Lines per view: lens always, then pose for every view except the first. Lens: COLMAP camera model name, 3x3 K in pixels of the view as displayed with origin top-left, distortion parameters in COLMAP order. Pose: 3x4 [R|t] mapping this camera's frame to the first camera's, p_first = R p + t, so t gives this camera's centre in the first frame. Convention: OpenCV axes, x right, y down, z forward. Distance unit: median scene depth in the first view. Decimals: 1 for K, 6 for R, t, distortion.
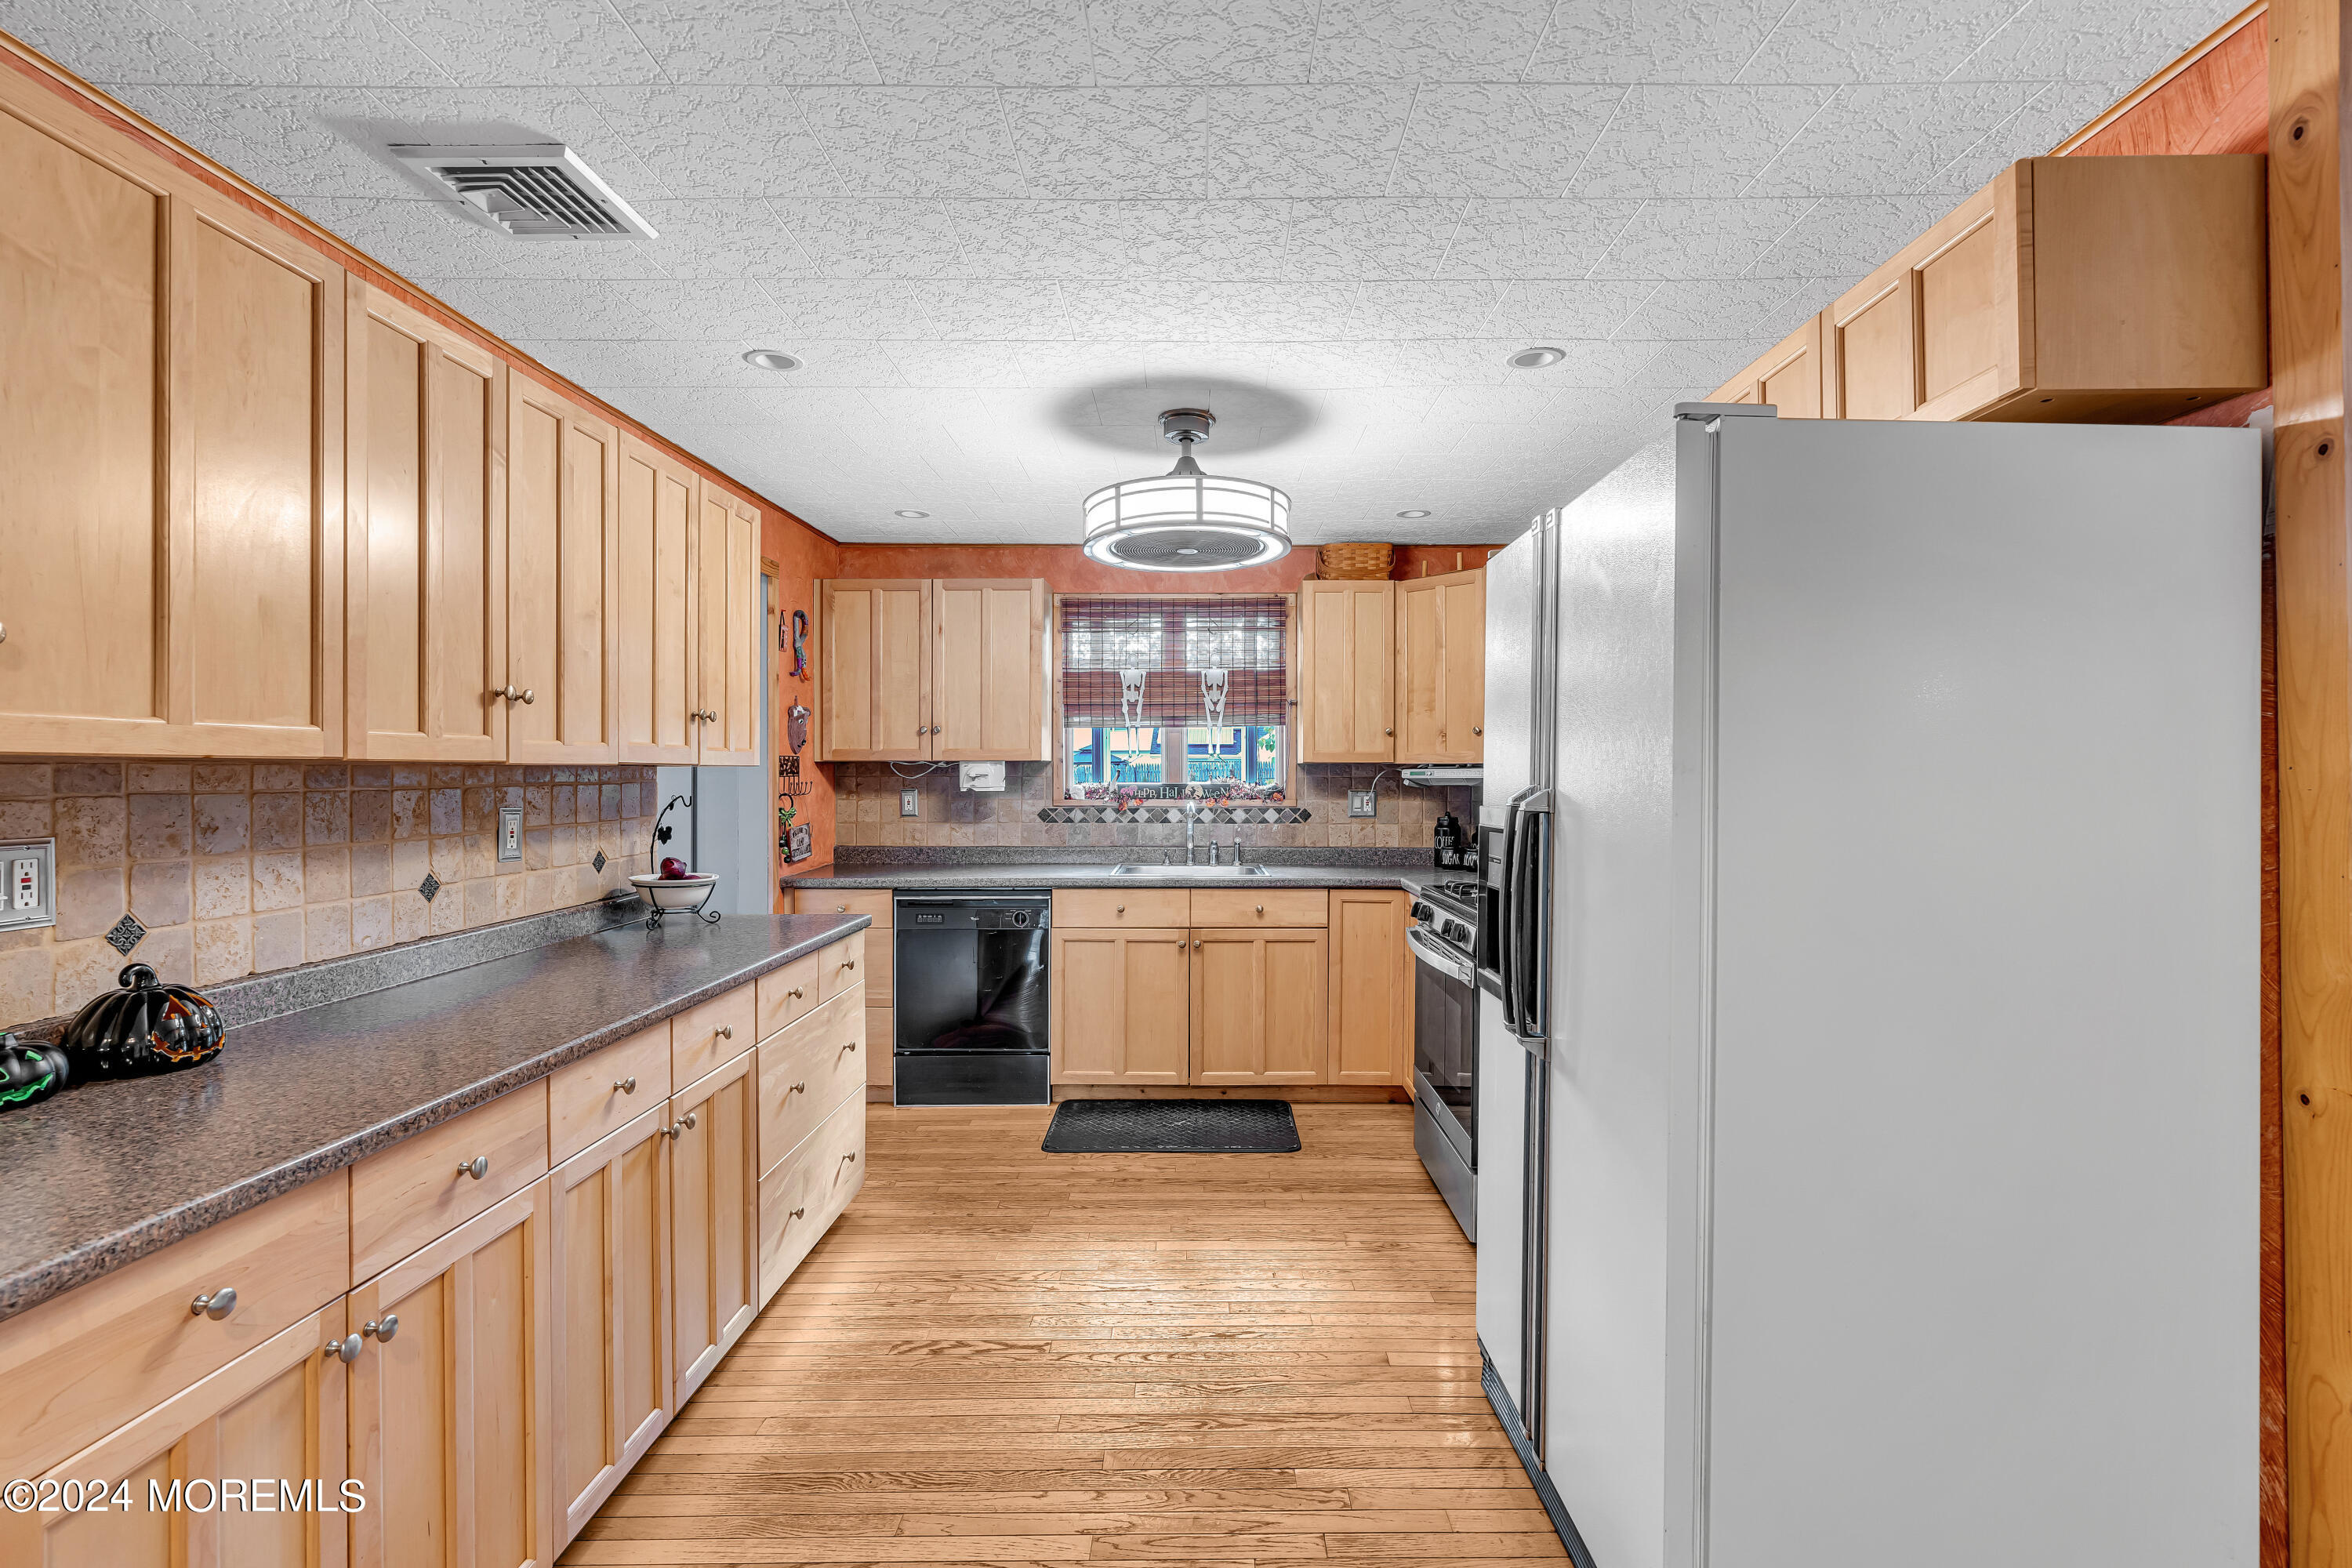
lens RADIAL K [[1066.0, 0, 1186.2], [0, 1066.0, 769.1], [0, 0, 1]] dist [-0.013351, 0.005276]
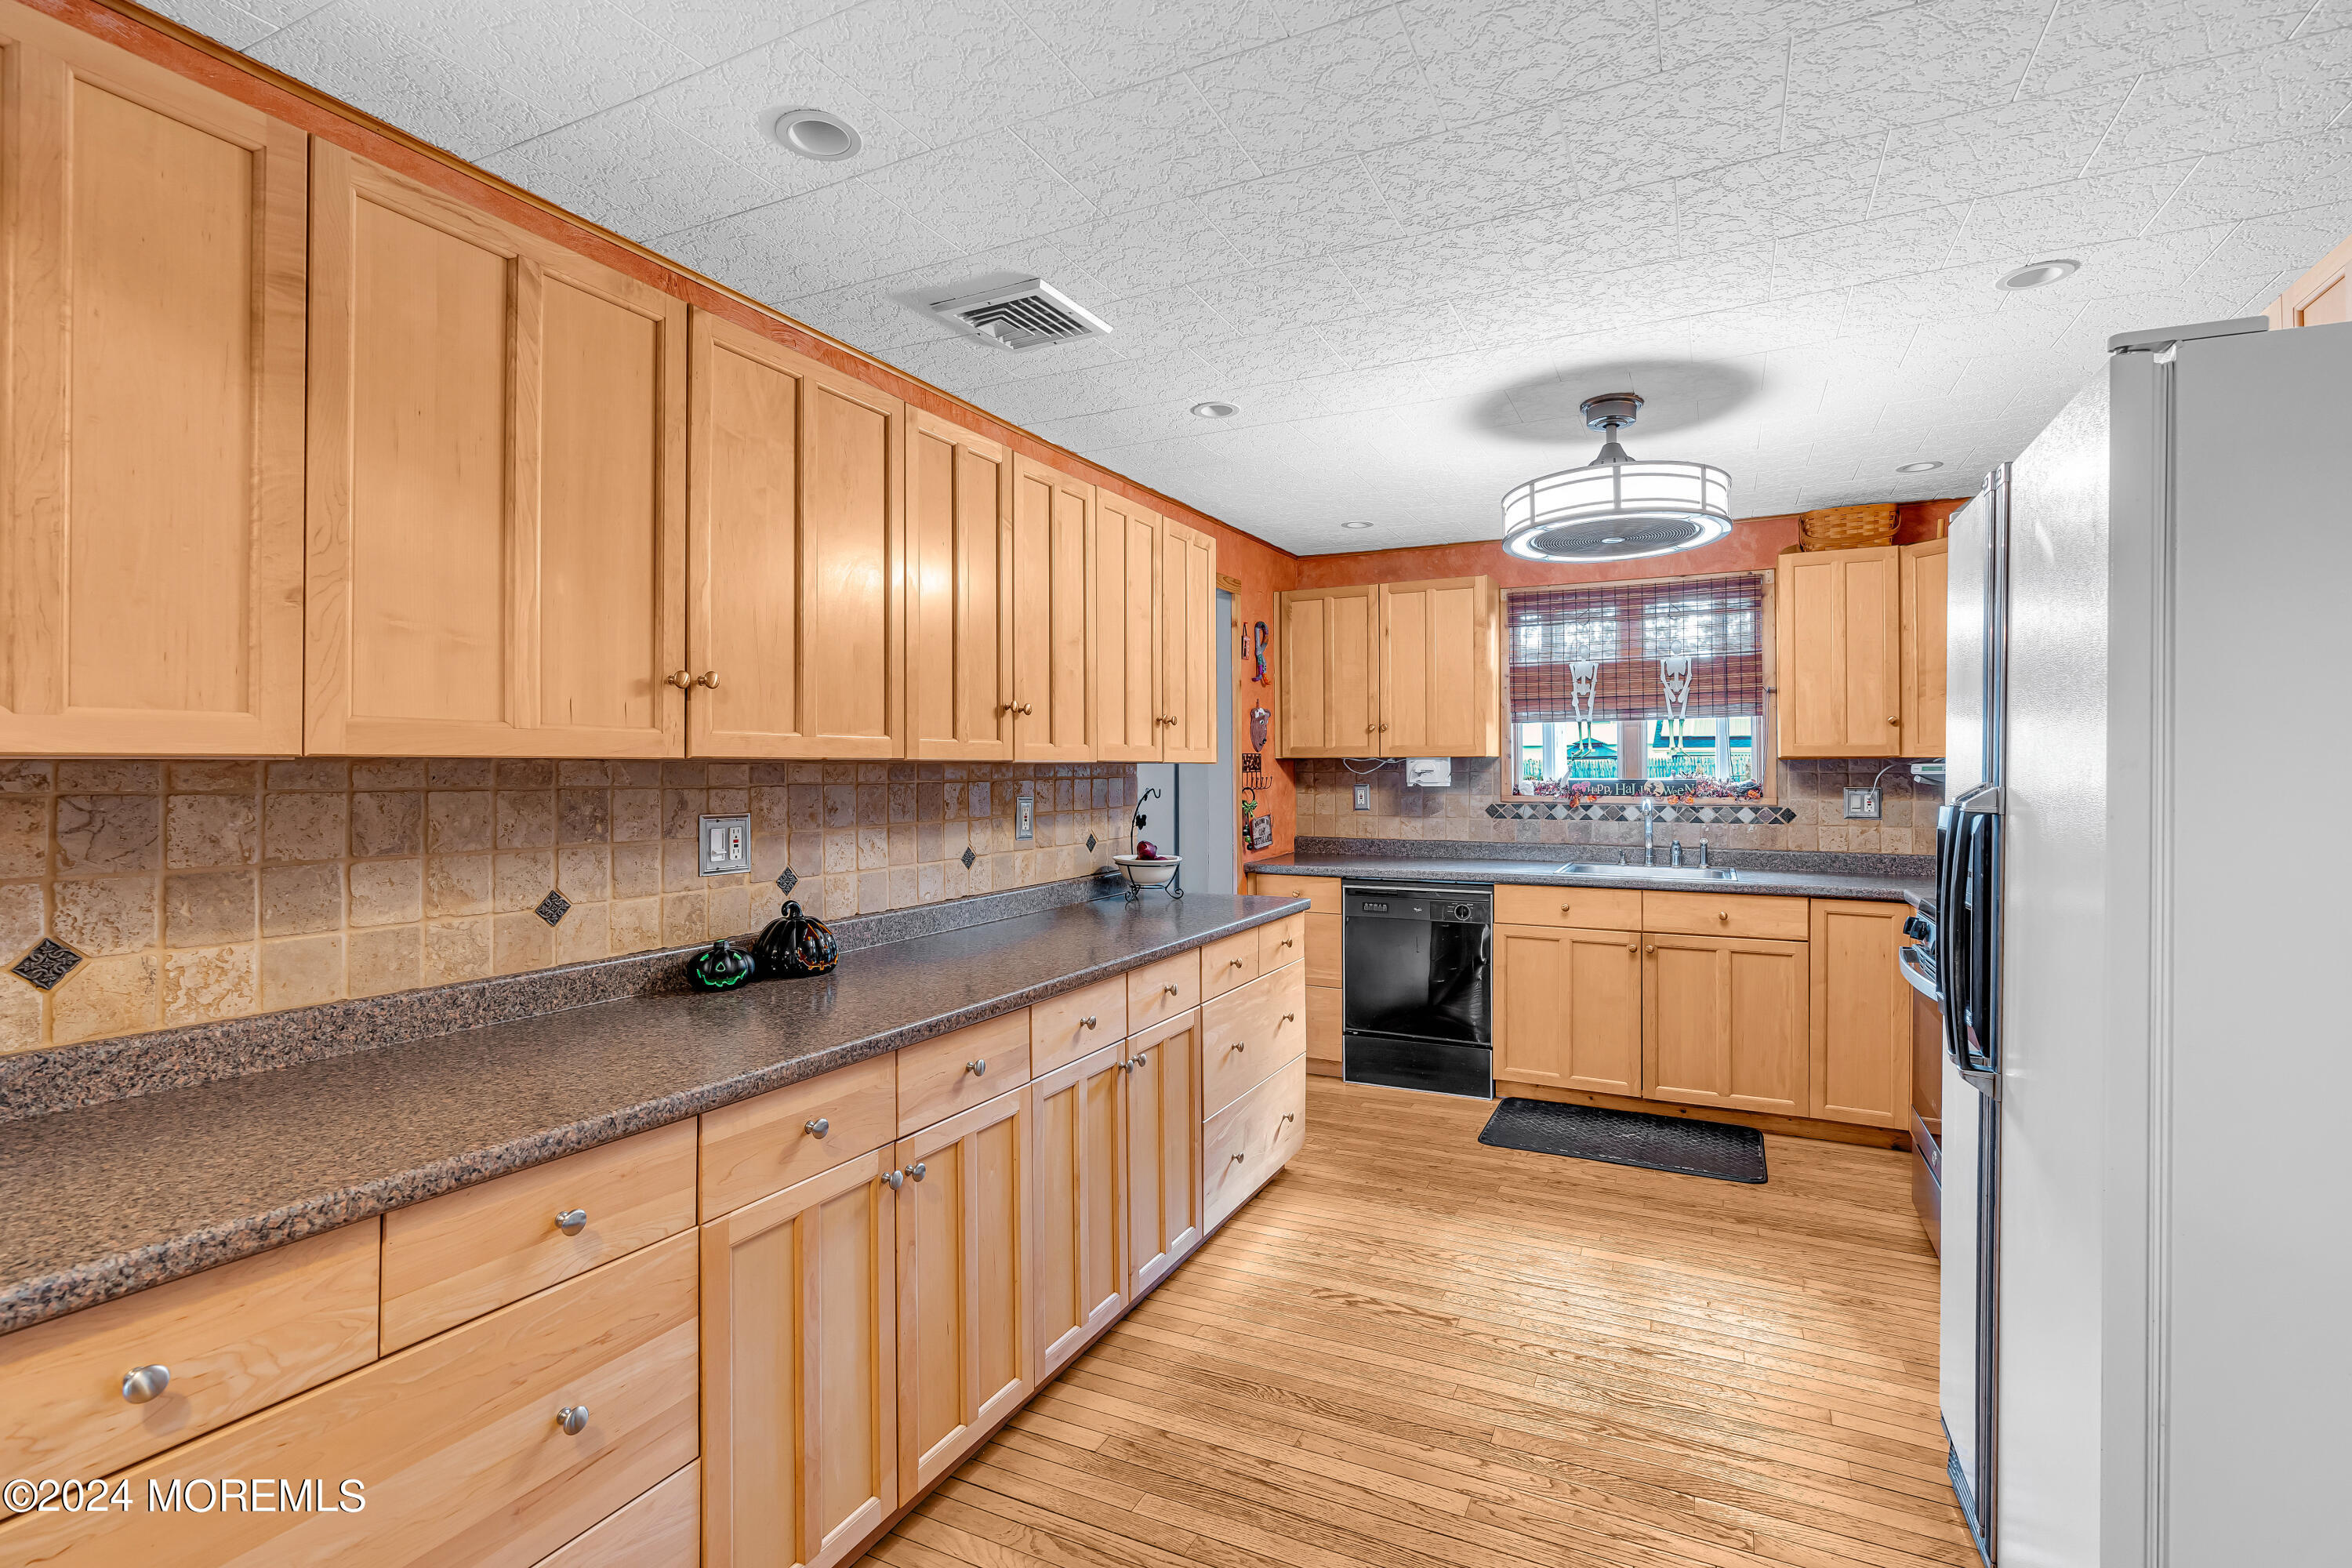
lens RADIAL K [[1066.0, 0, 1181.2], [0, 1066.0, 759.6], [0, 0, 1]] dist [-0.013351, 0.005276]
pose [[0.896973, -0.005174, -0.442054, 0.085283], [0.003046, 0.999980, -0.005524, -0.000455], [0.442074, 0.003608, 0.896971, -0.047970]]
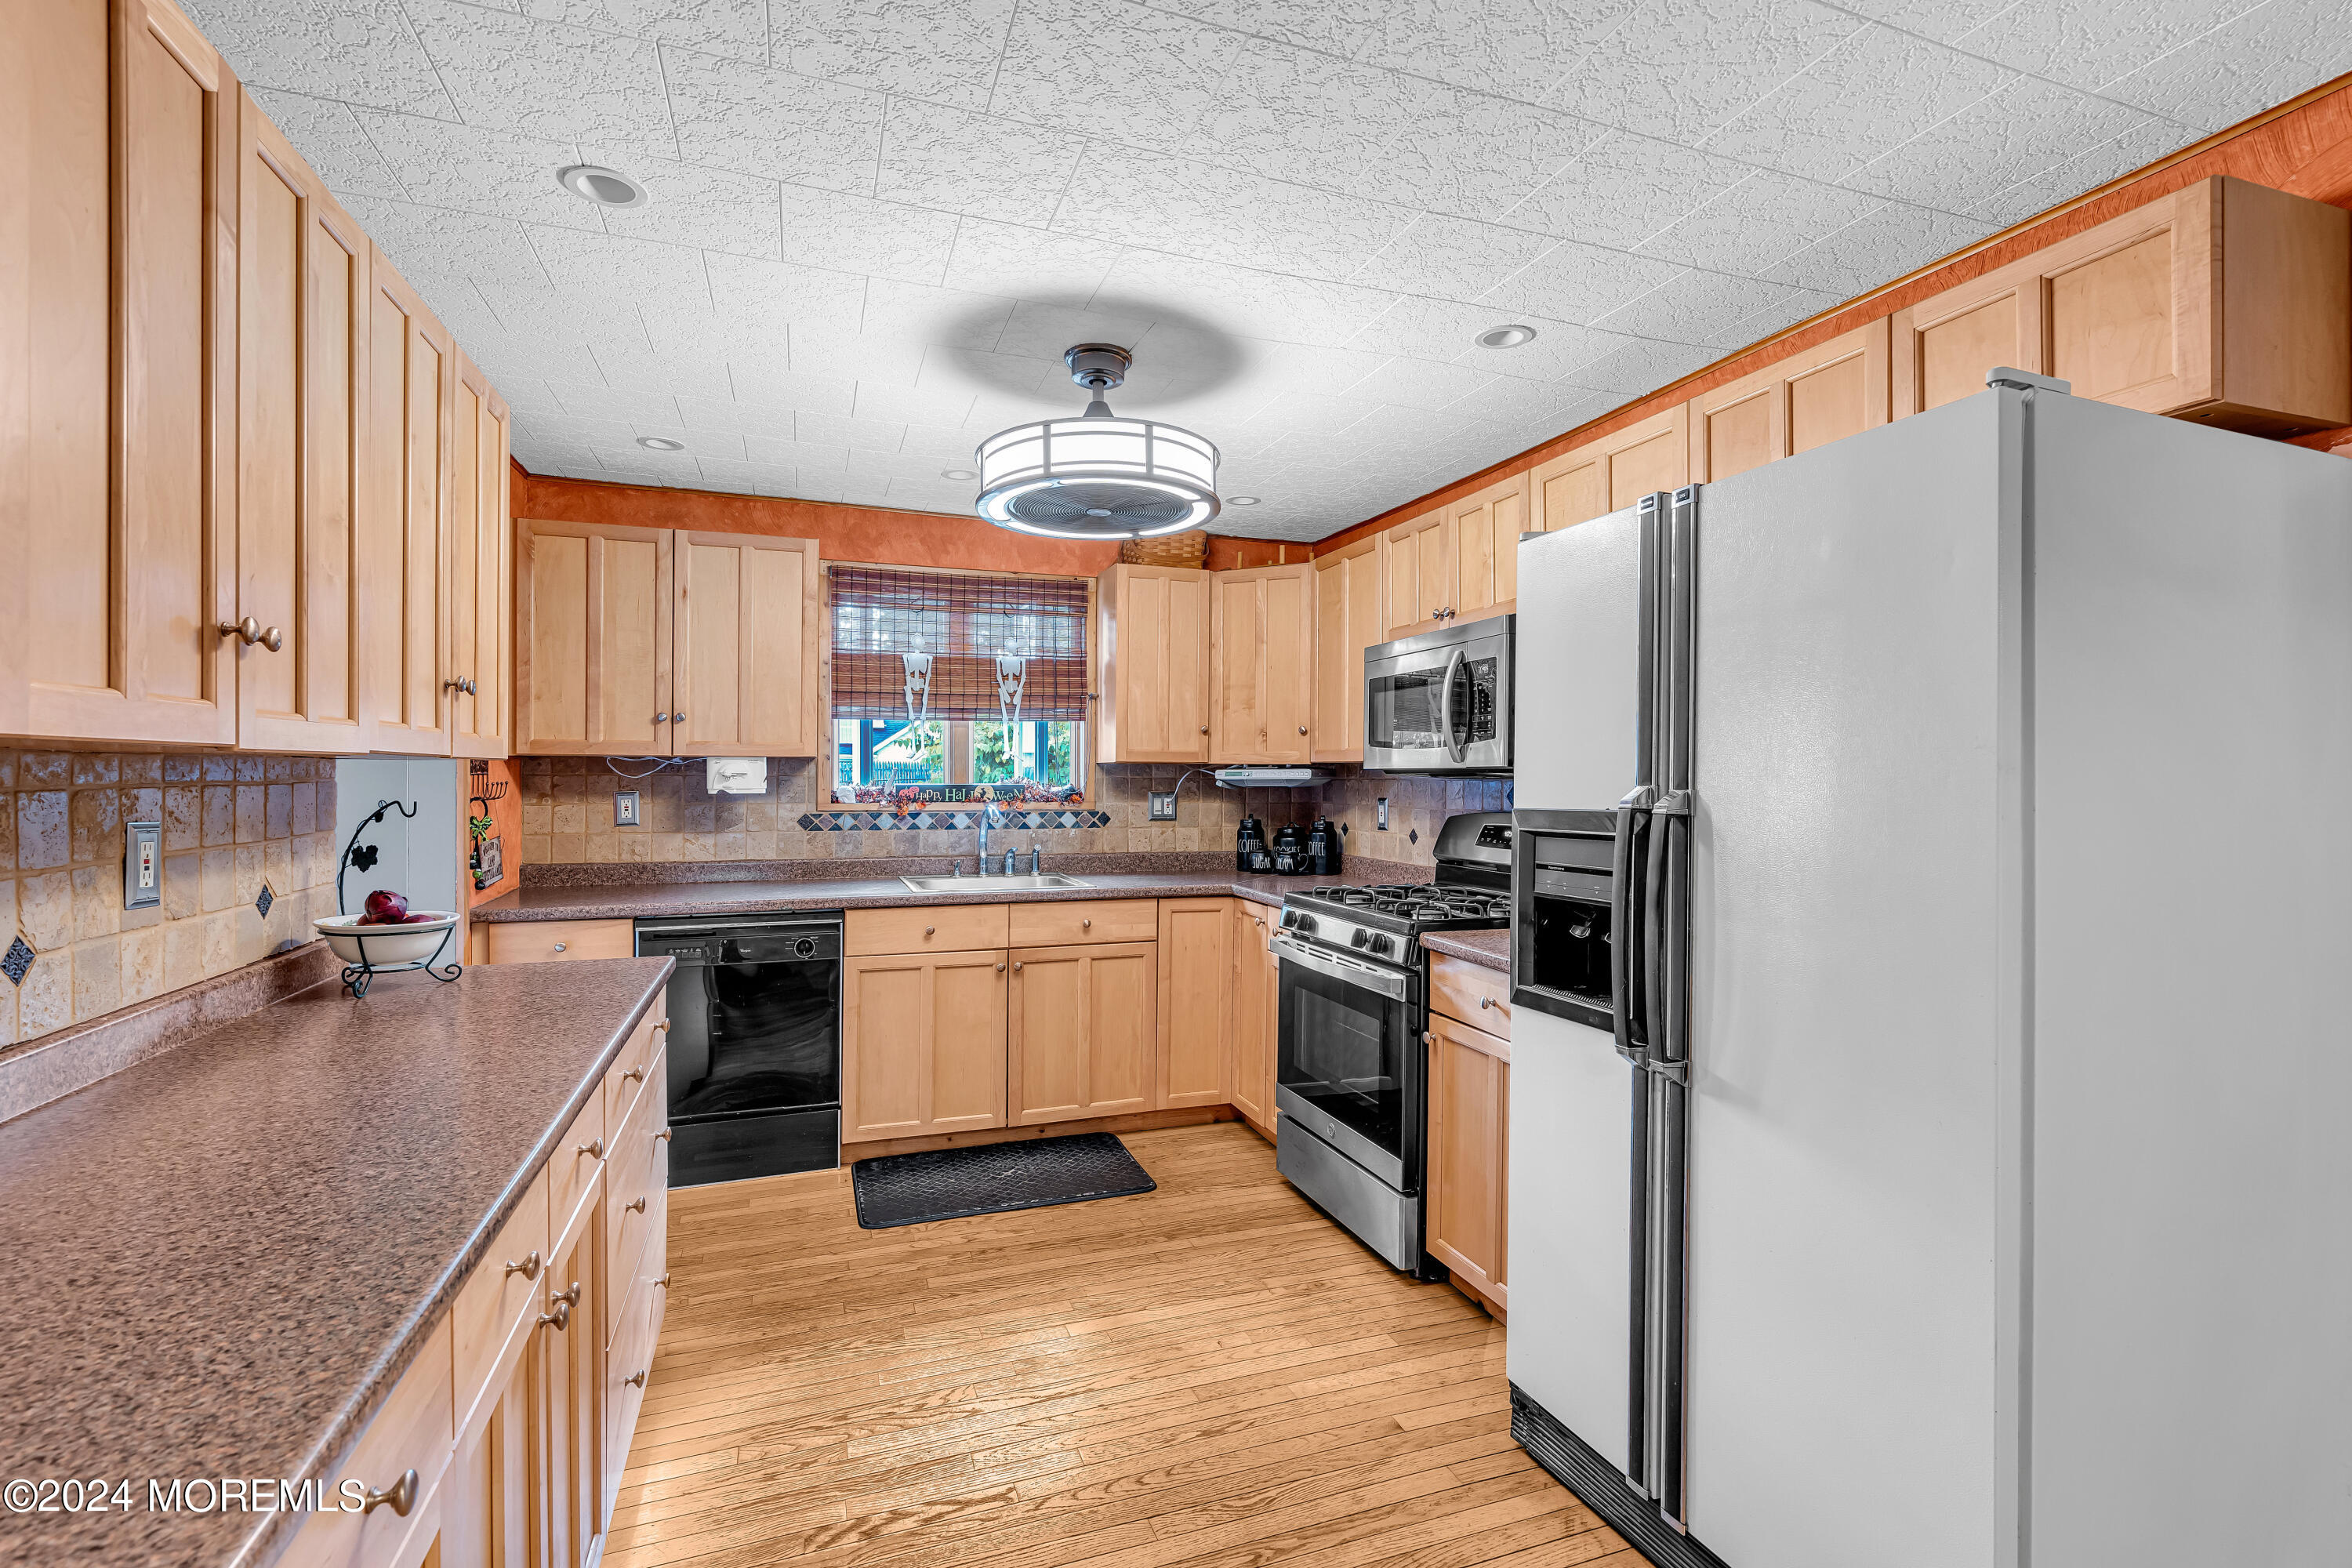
lens RADIAL K [[1066.0, 0, 1173.9], [0, 1066.0, 774.8], [0, 0, 1]] dist [-0.013351, 0.005276]
pose [[0.940079, 0.004021, 0.340934, -0.264571], [-0.005166, 0.999984, 0.002452, 0.004103], [-0.340918, -0.004067, 0.940084, 0.198229]]
